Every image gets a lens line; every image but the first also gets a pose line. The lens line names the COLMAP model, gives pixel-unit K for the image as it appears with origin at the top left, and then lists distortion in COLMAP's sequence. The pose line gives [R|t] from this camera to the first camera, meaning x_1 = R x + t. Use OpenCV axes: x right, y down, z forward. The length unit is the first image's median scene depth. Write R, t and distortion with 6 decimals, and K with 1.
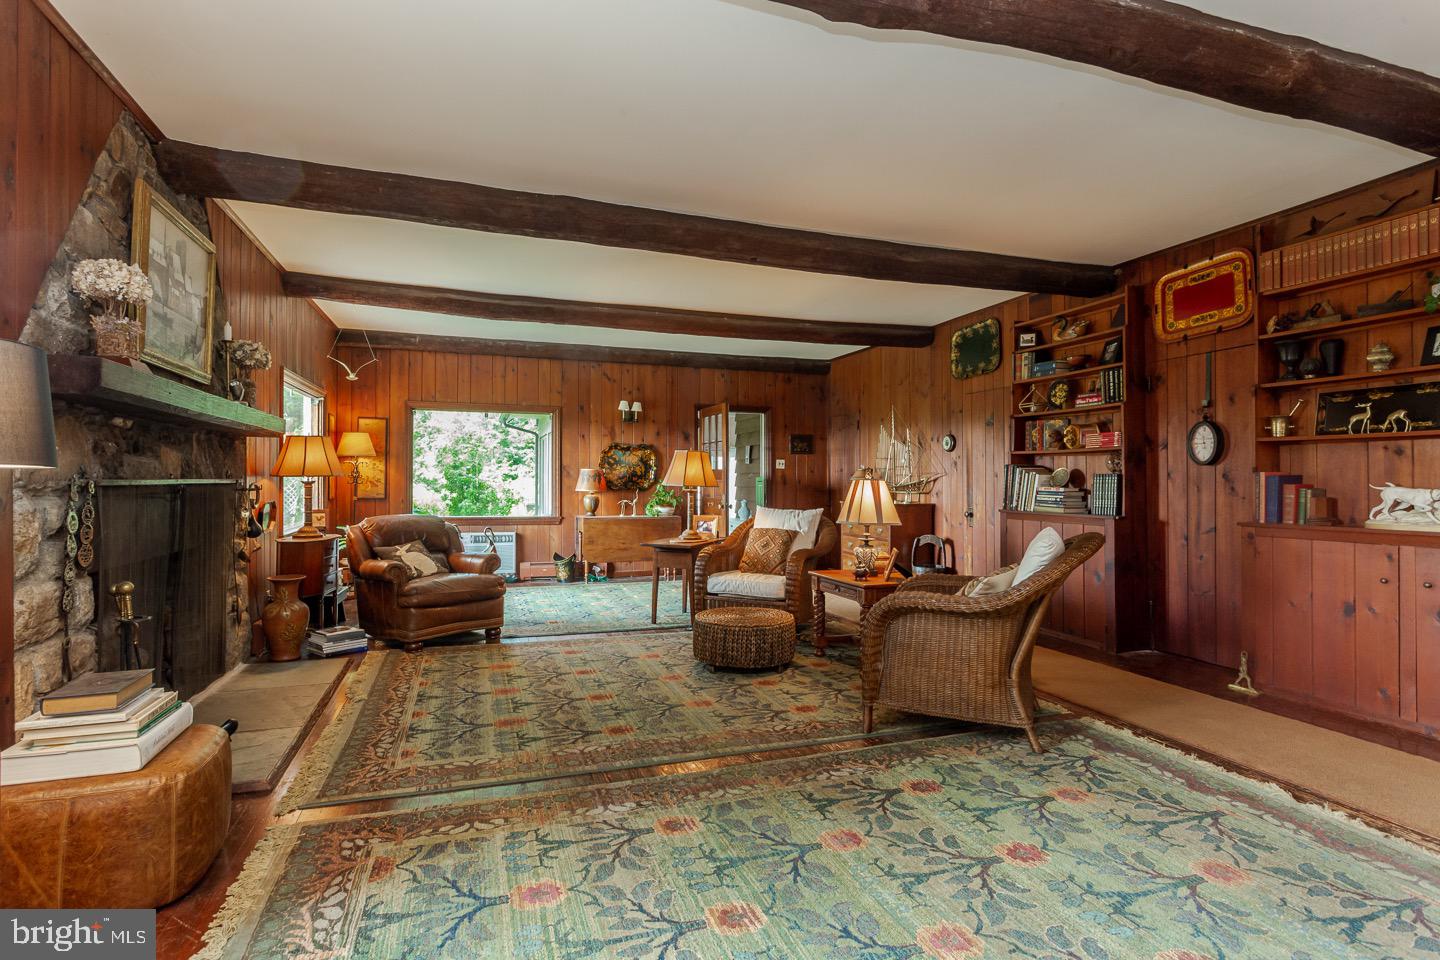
lens RADIAL K [[716.5, 0, 707.7], [0, 716.5, 477.3], [0, 0, 1]] dist [-0.008293, 0.004641]
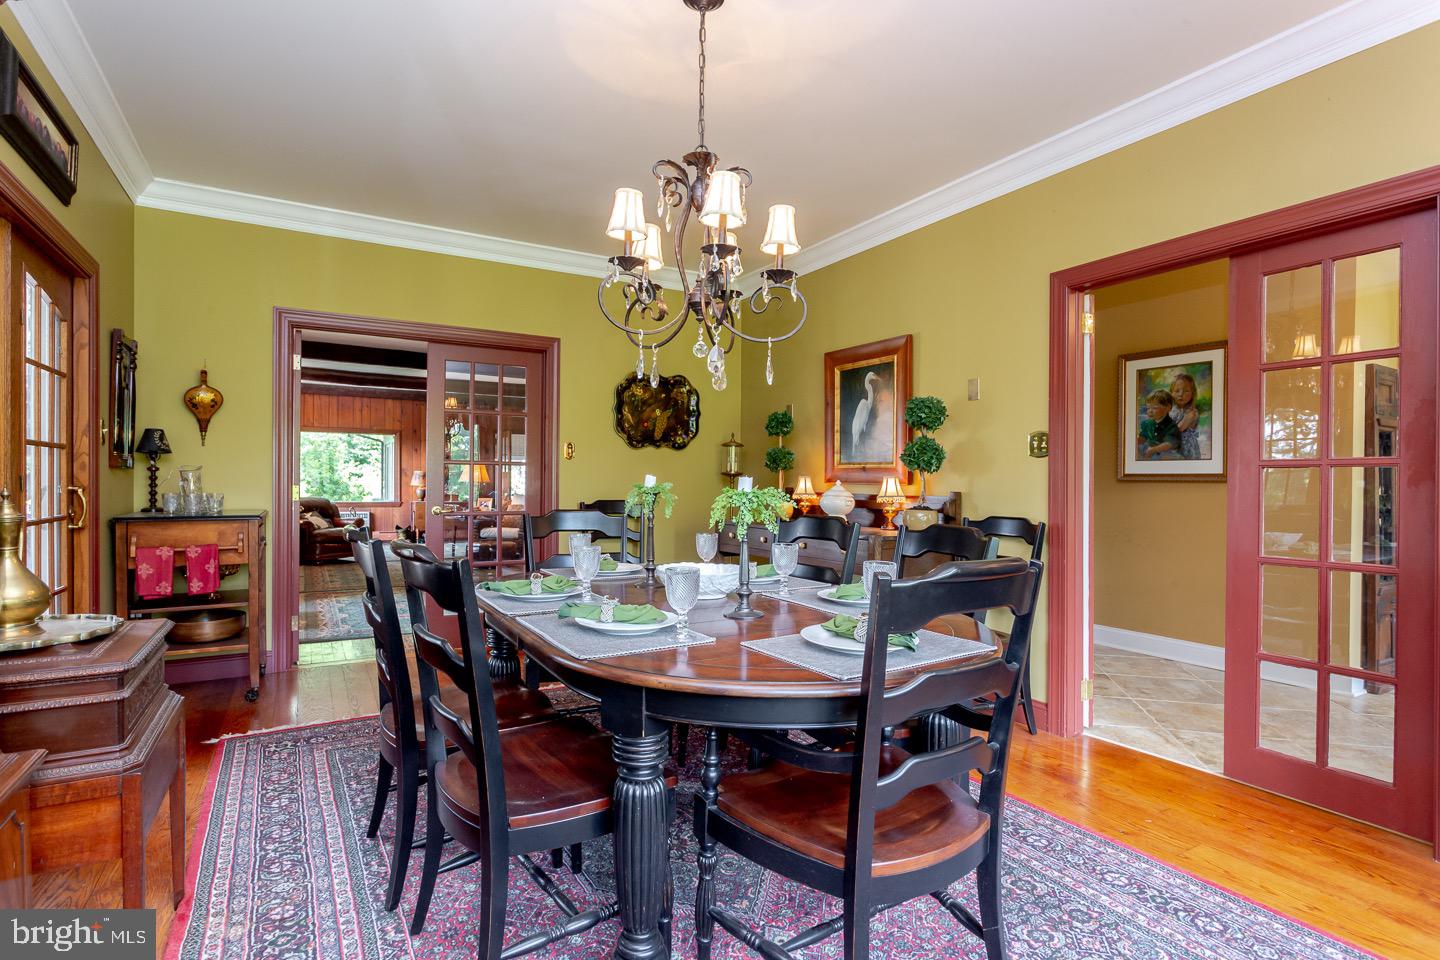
lens RADIAL K [[716.5, 0, 723.2], [0, 716.5, 480.1], [0, 0, 1]] dist [-0.008293, 0.004641]
pose [[0.976922, 0.005436, 0.213527, 0.147142], [-0.006533, 0.999969, 0.004435, -0.003533], [-0.213496, -0.005727, 0.976927, -0.663534]]
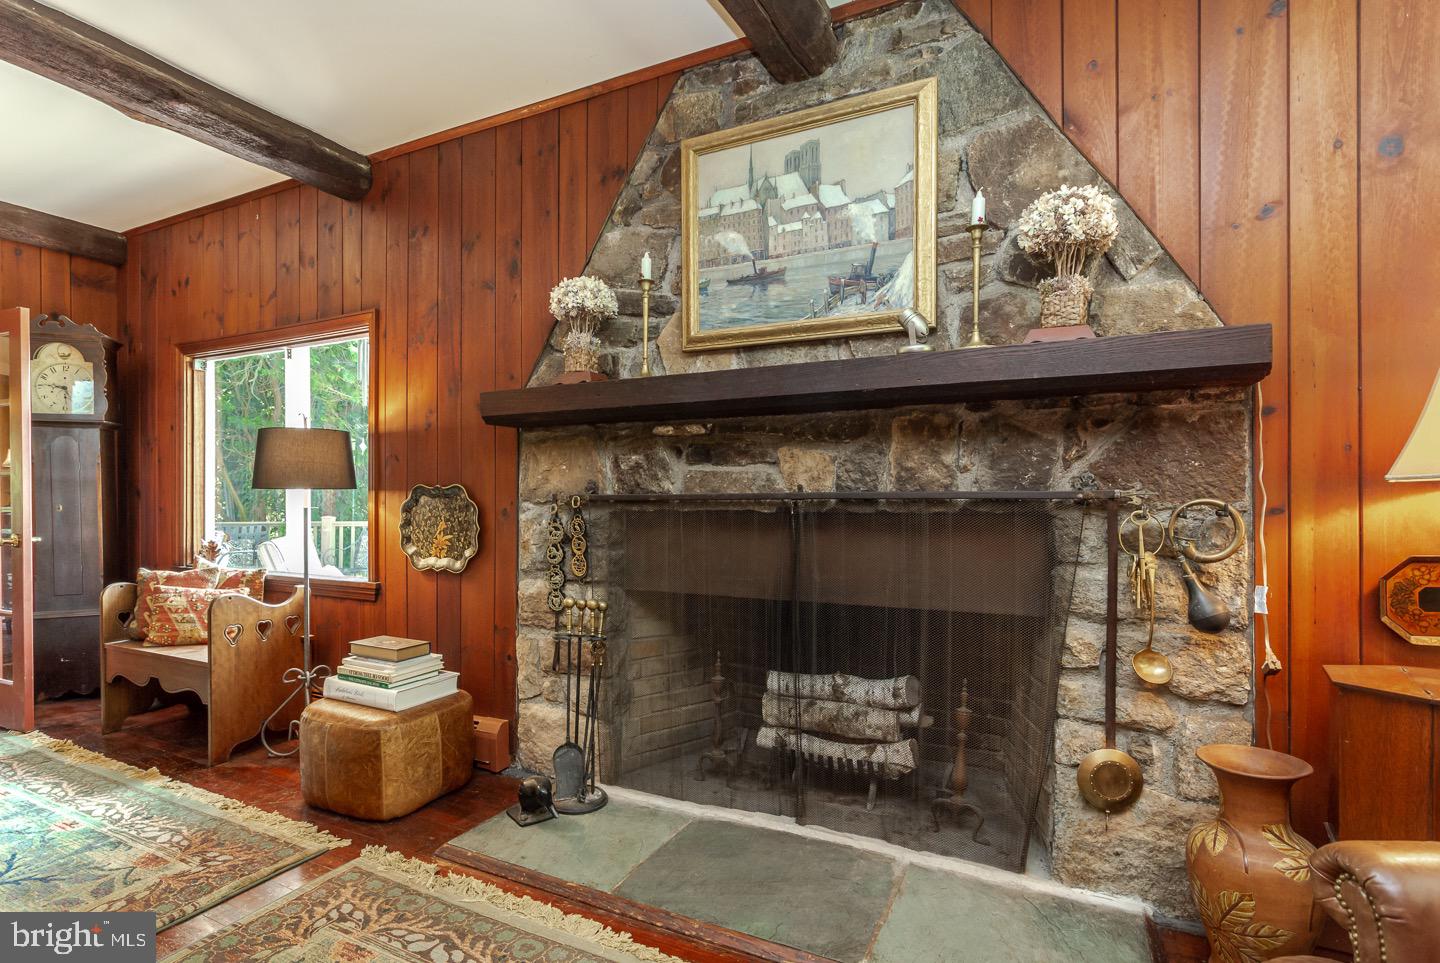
lens RADIAL K [[716.5, 0, 711.4], [0, 716.5, 503.0], [0, 0, 1]] dist [-0.008293, 0.004641]
pose [[-0.712733, 0.004208, -0.701423, -0.199290], [0.002720, 0.999991, 0.003236, 0.009691], [0.701430, 0.000398, -0.712738, 1.506428]]
